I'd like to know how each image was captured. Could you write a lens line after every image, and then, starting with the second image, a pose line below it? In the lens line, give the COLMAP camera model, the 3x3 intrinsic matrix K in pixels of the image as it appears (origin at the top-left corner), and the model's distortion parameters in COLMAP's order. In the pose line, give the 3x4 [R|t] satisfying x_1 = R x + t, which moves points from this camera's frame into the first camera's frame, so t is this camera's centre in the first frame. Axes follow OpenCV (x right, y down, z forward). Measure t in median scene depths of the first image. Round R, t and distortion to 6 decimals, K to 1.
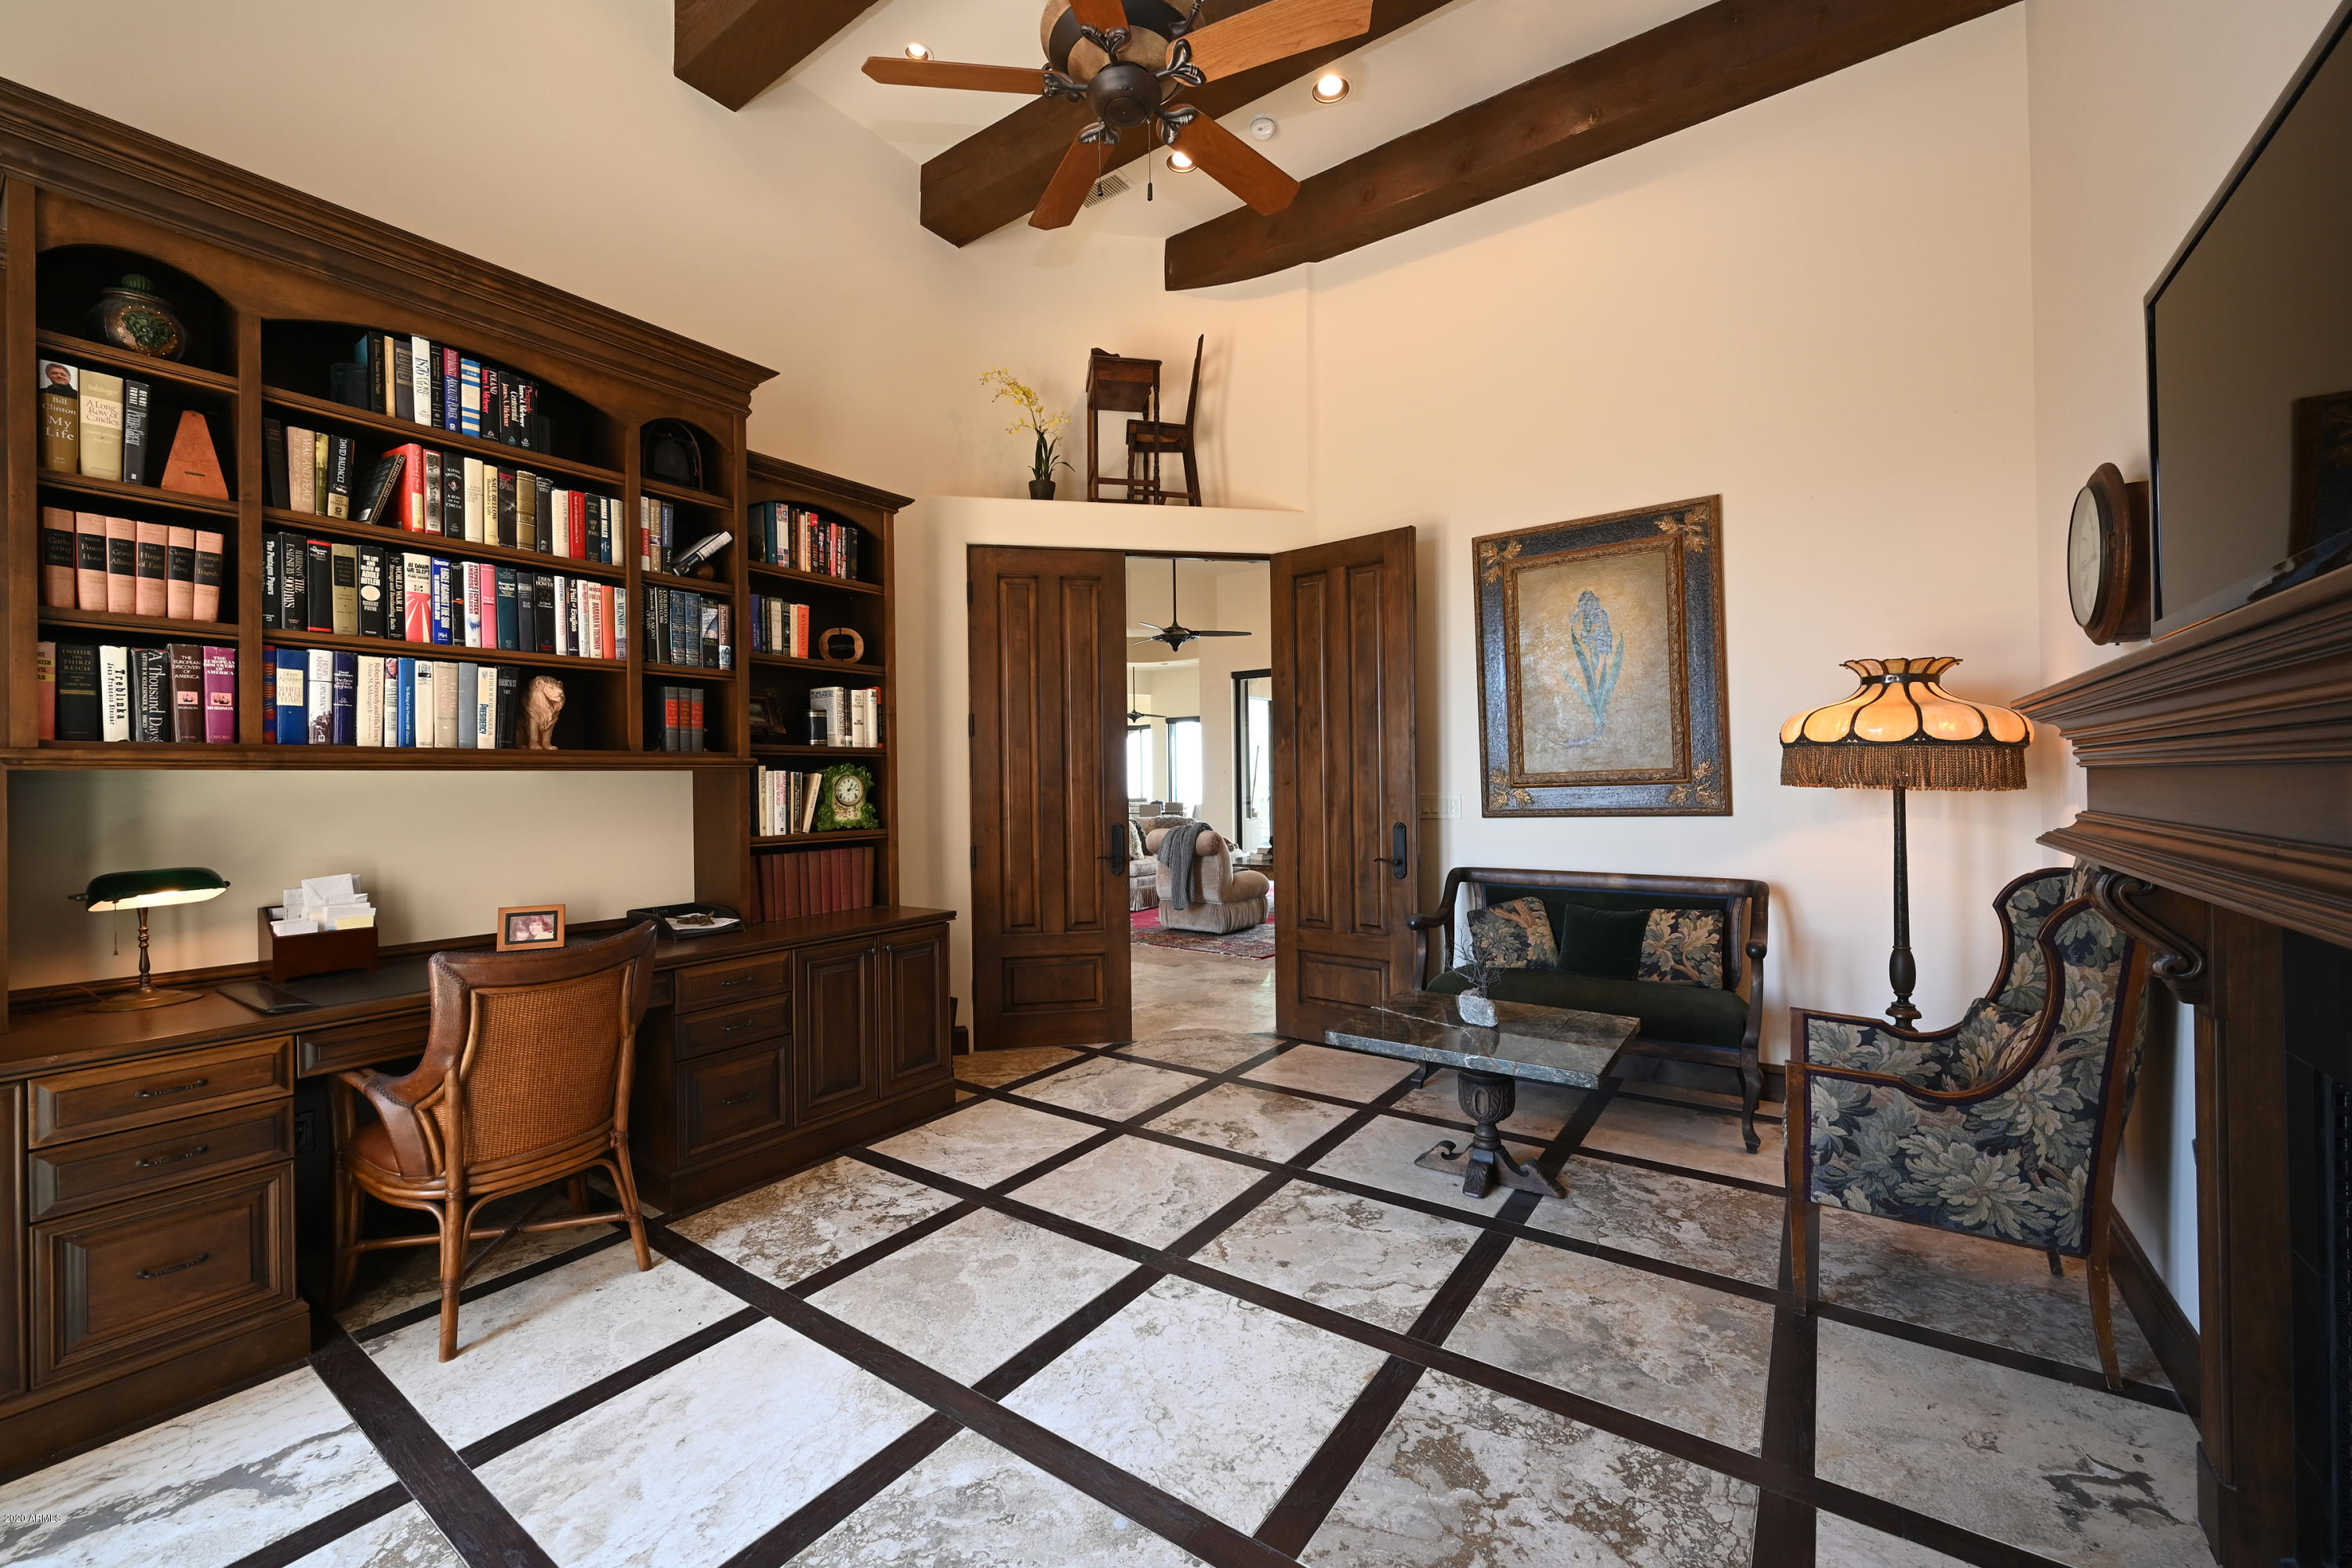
lens RADIAL K [[943.7, 0, 1177.0], [0, 943.7, 781.8], [0, 0, 1]] dist [0.002407, -0.000218]
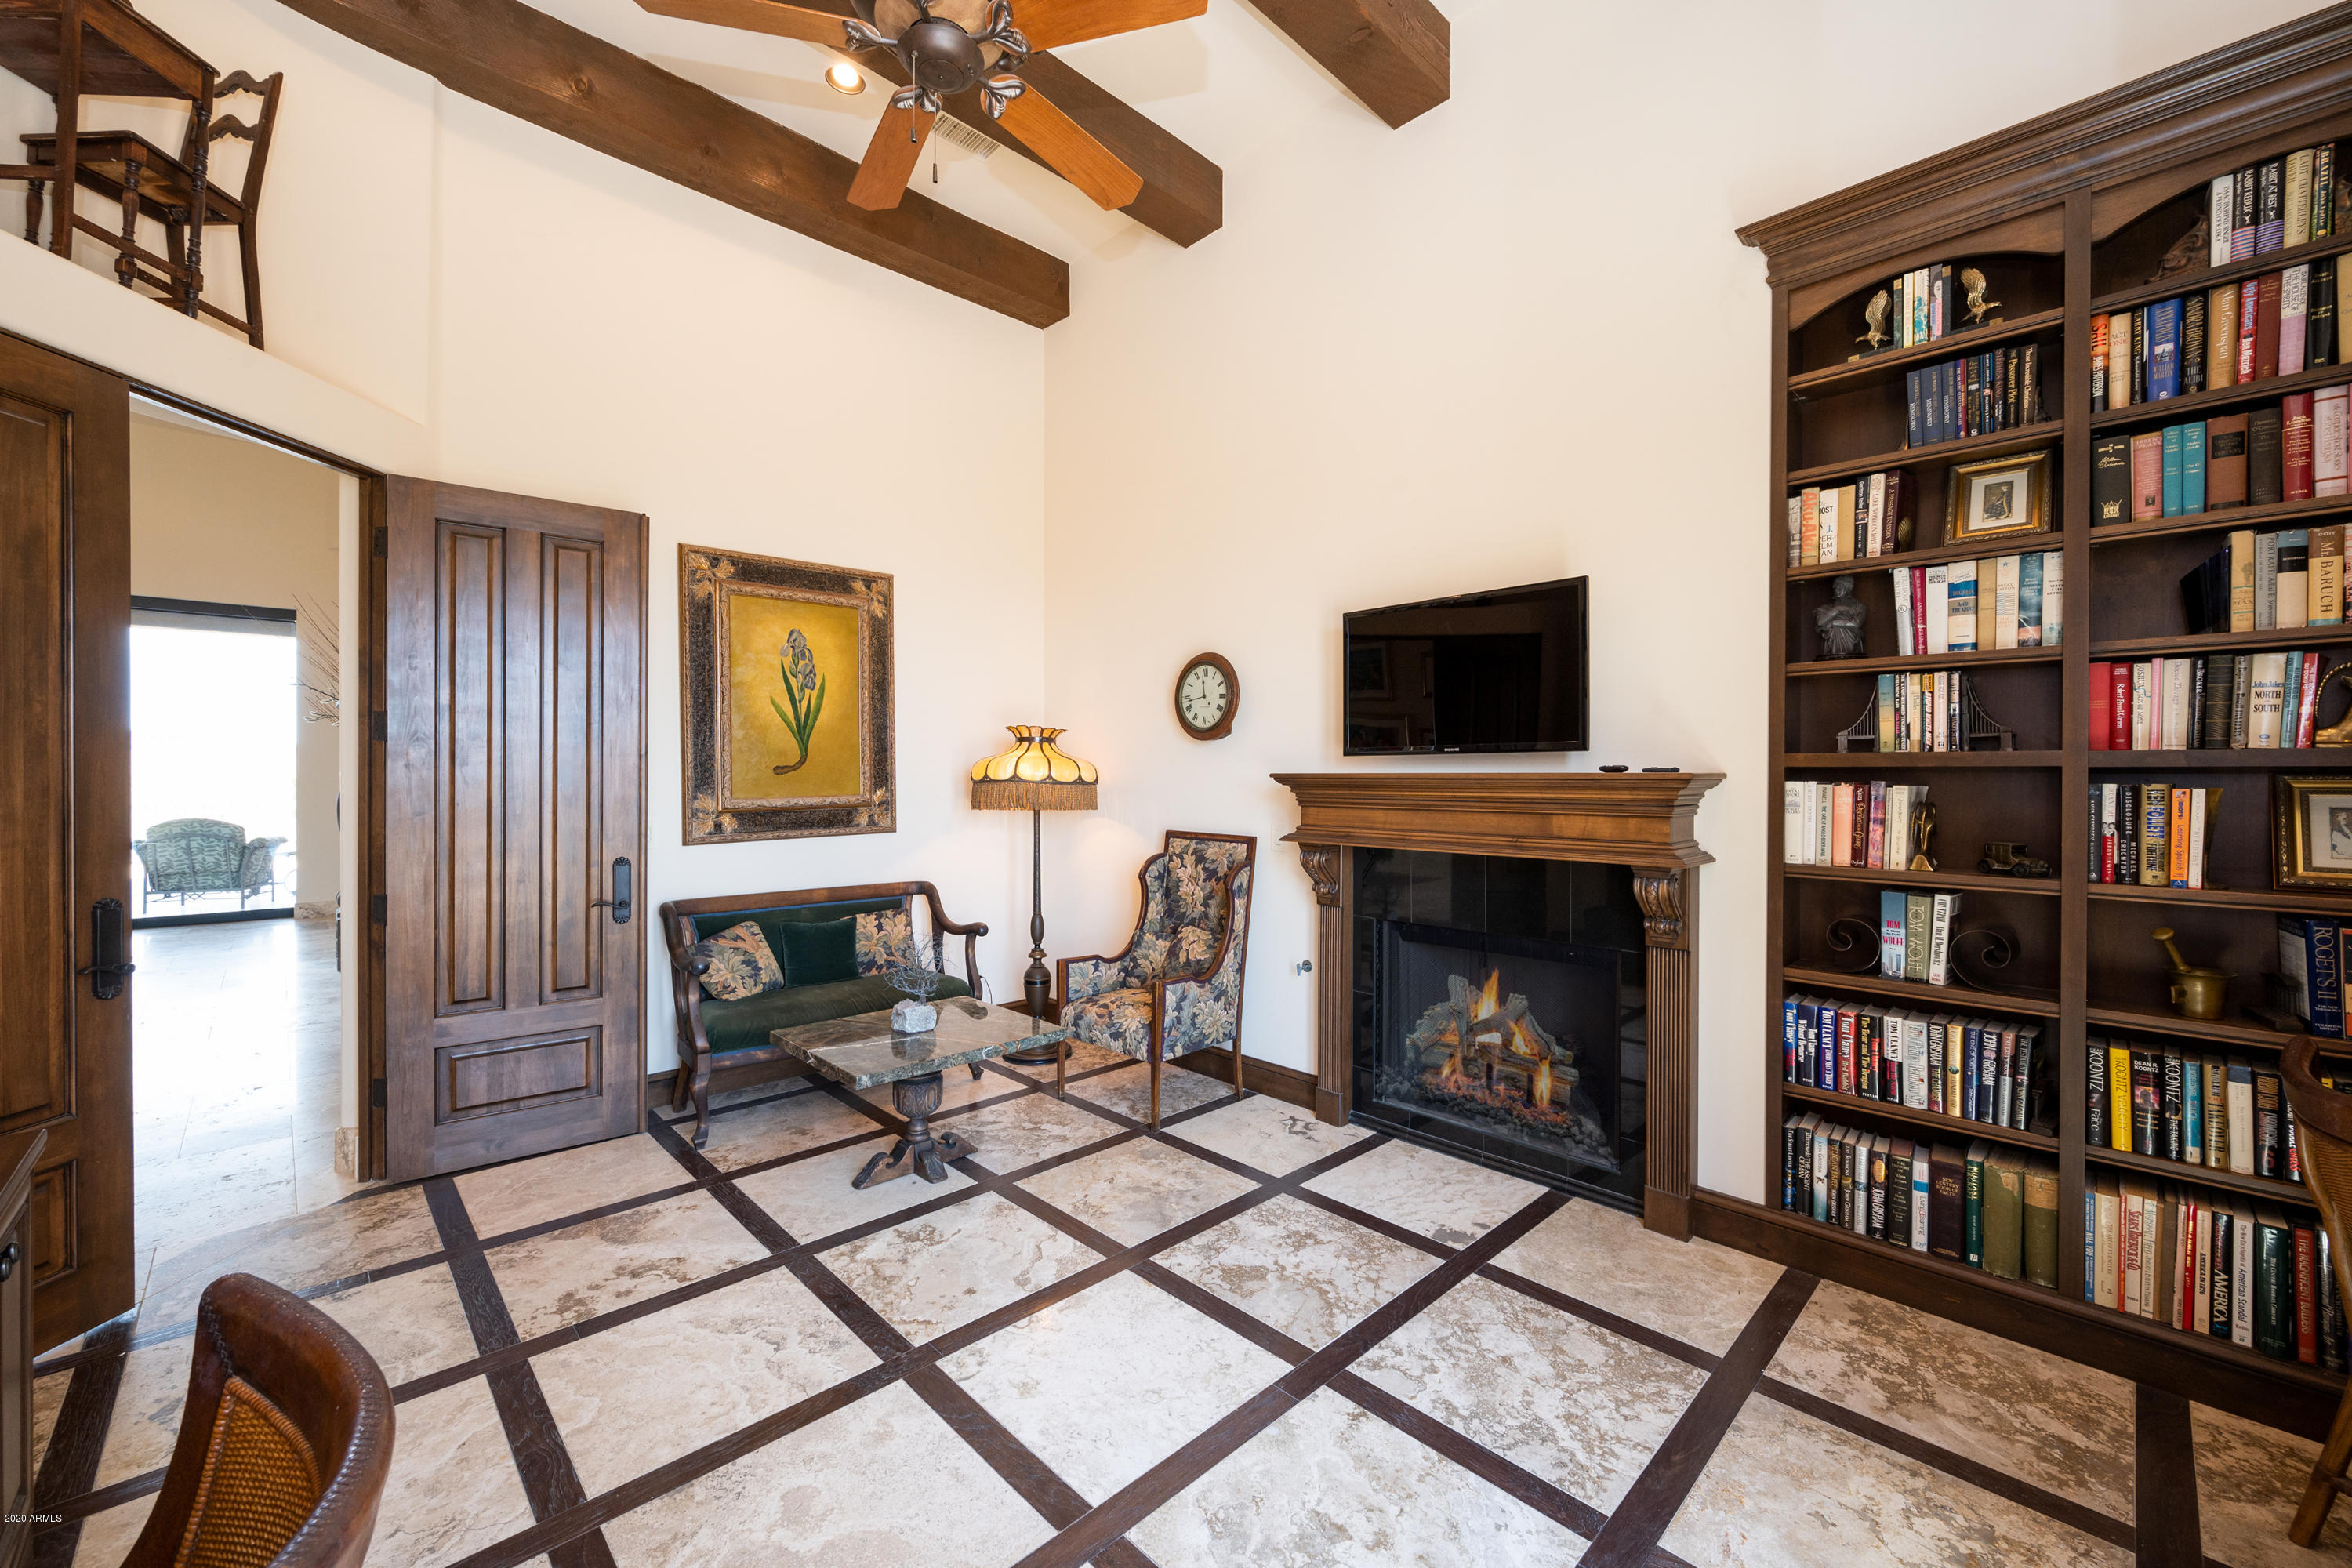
lens RADIAL K [[943.7, 0, 1182.5], [0, 943.7, 782.8], [0, 0, 1]] dist [0.002407, -0.000218]
pose [[0.166098, 0.007257, 0.986083, -0.717771], [-0.006871, 0.999957, -0.006201, -0.030462], [-0.986085, -0.005745, 0.166141, 0.503583]]
